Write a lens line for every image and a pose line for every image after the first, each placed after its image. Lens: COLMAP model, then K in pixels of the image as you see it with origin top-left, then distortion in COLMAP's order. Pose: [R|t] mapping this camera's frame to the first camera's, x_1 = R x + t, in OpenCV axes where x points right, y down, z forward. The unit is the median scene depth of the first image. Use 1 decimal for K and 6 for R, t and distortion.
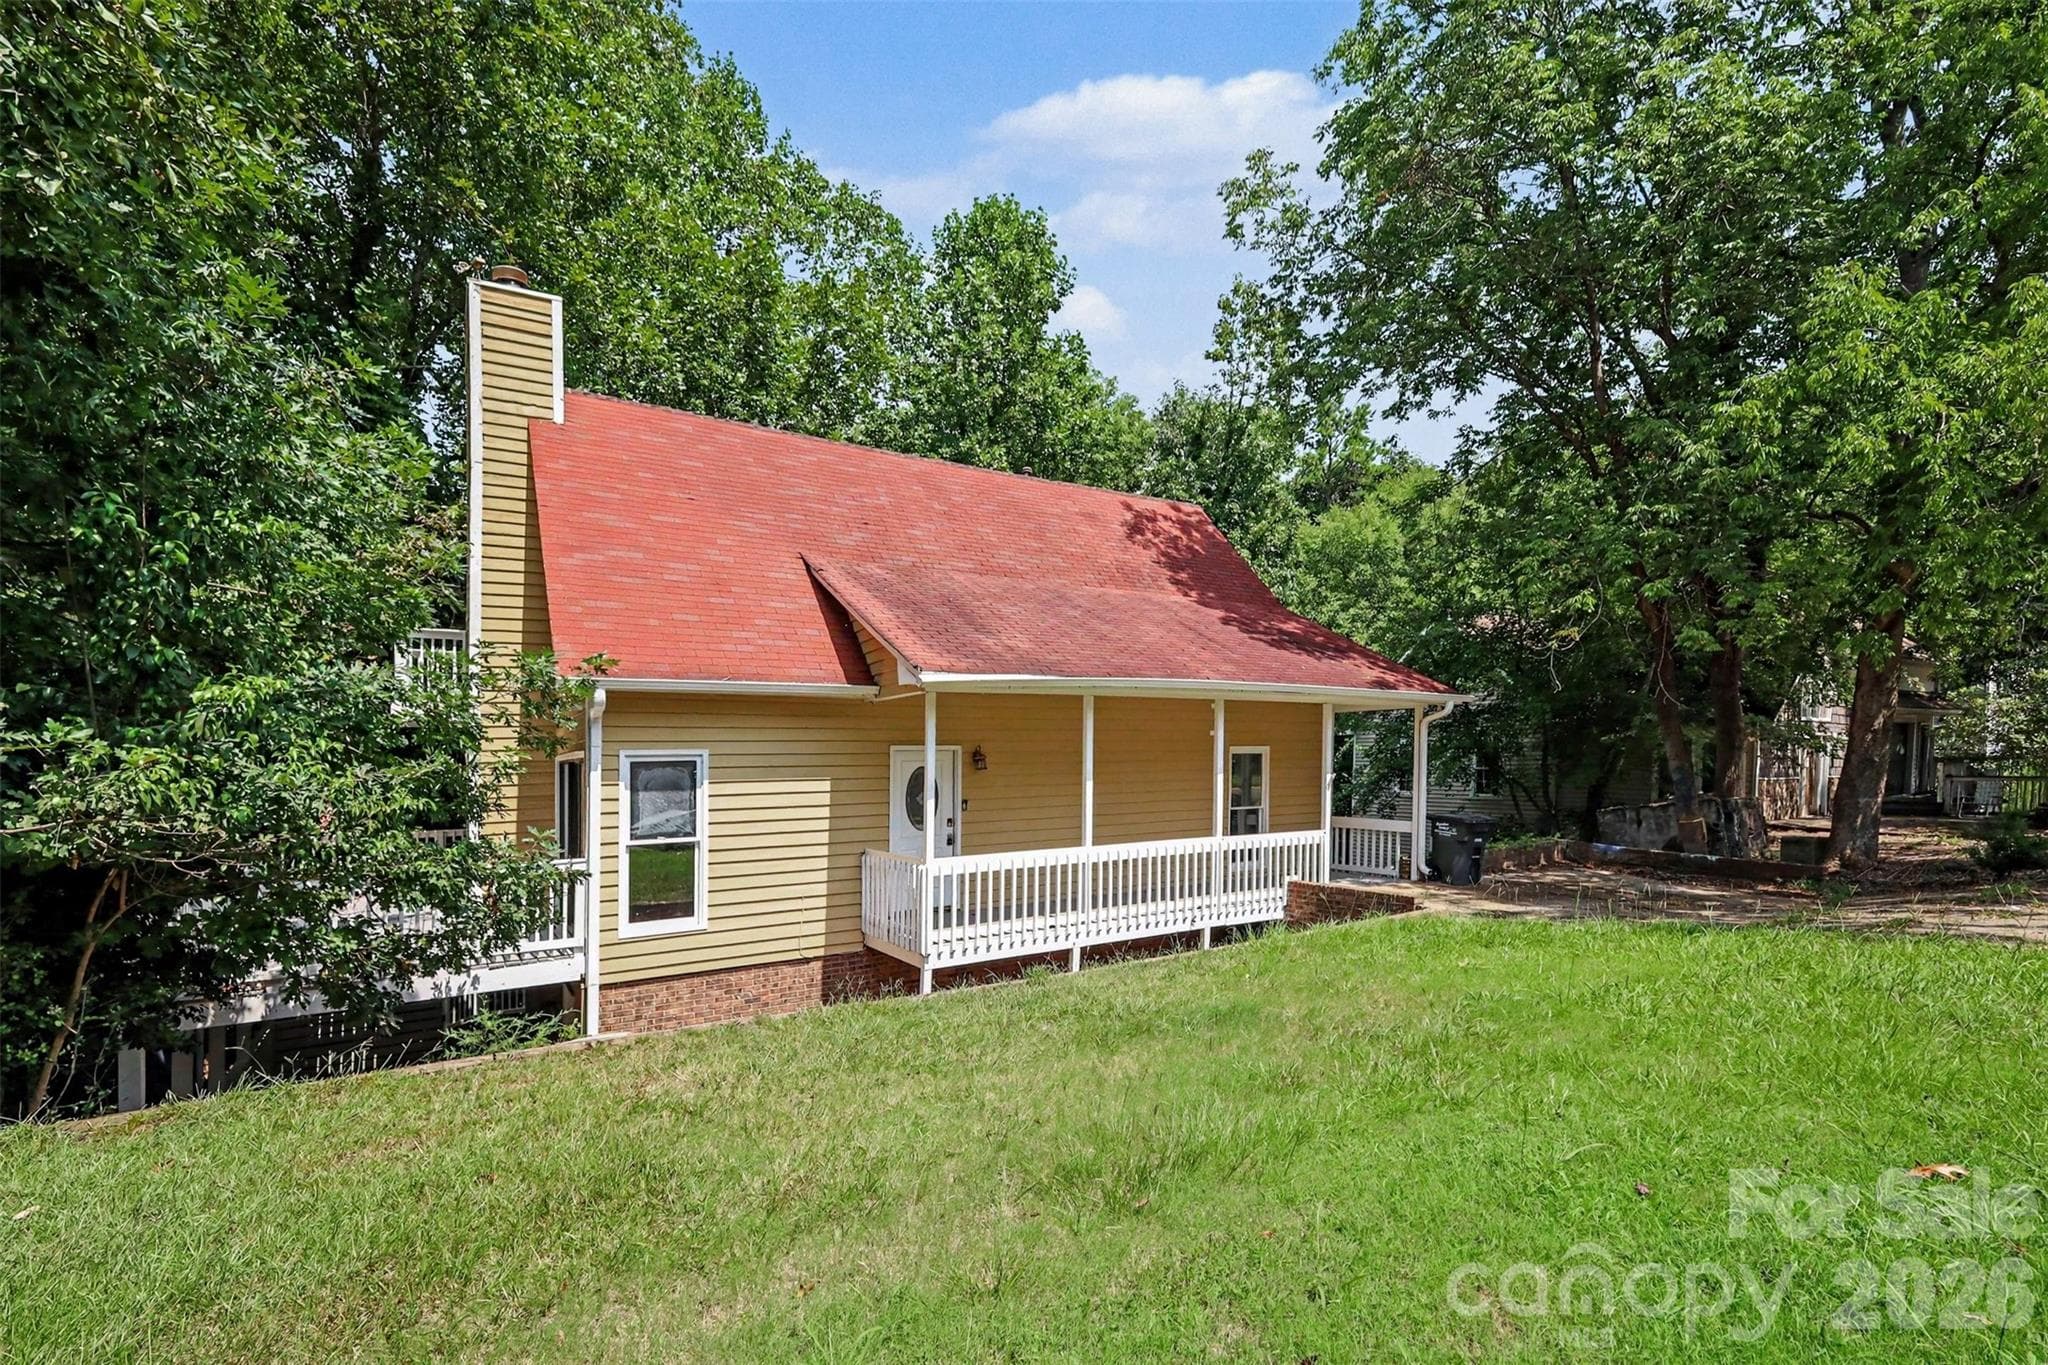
lens RADIAL K [[2229.2, 0, 1024.0], [0, 2229.2, 682.5], [0, 0, 1]] dist [-0.203303, 0.692298]
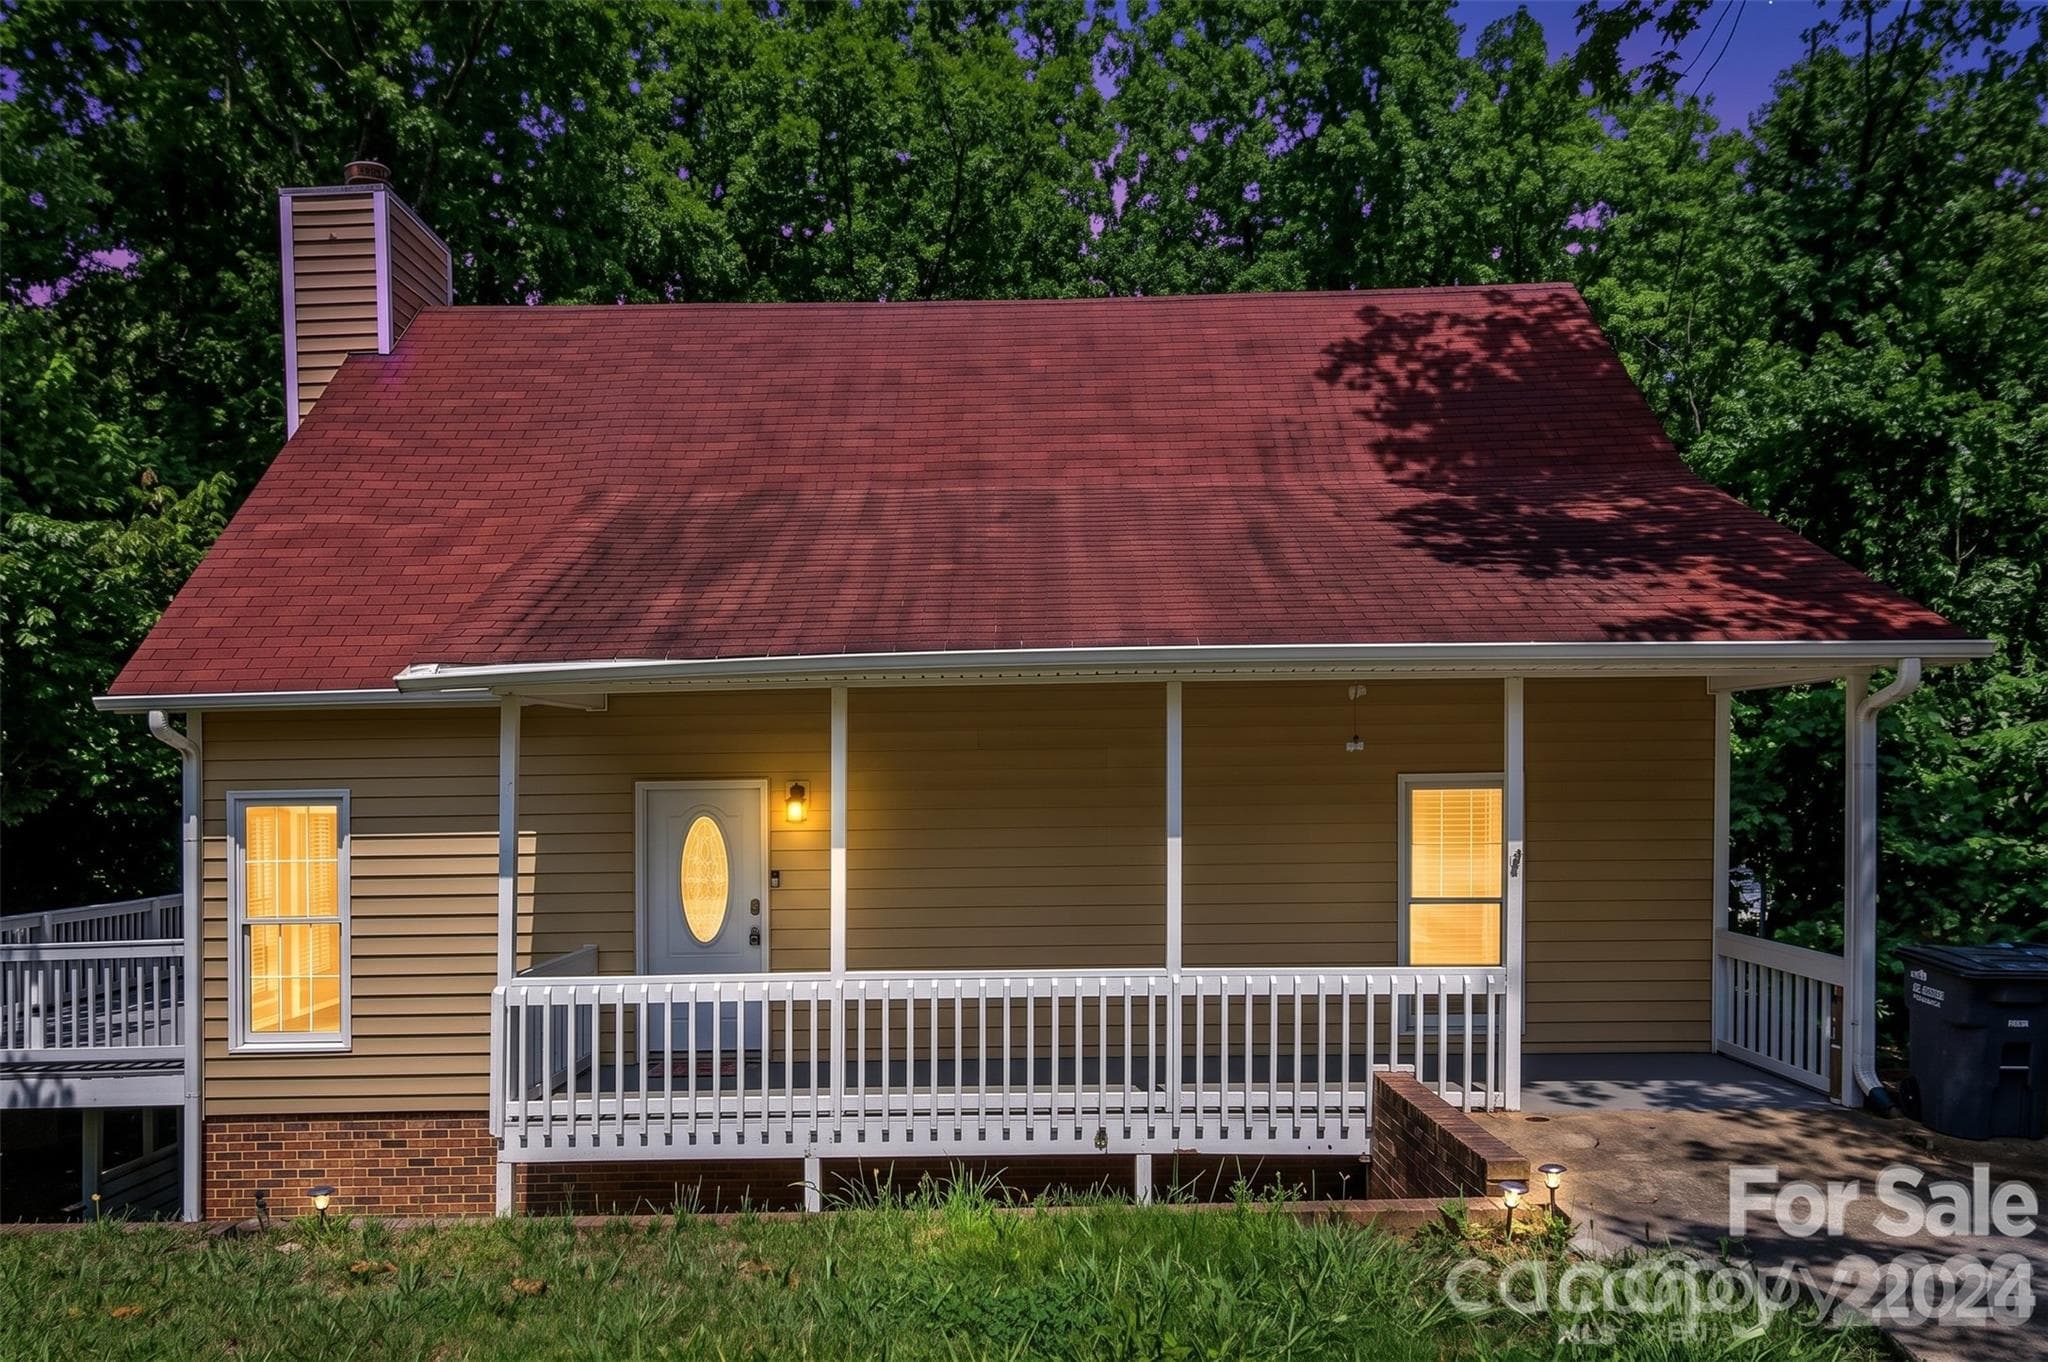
lens RADIAL K [[2229.2, 0, 1024.0], [0, 2229.2, 681.0], [0, 0, 1]] dist [-0.203303, 0.692298]
pose [[0.510542, -0.040068, -0.858919, 0.510559], [0.035727, 0.999040, -0.025369, 0.019478], [0.859110, -0.017734, 0.511483, 0.765870]]
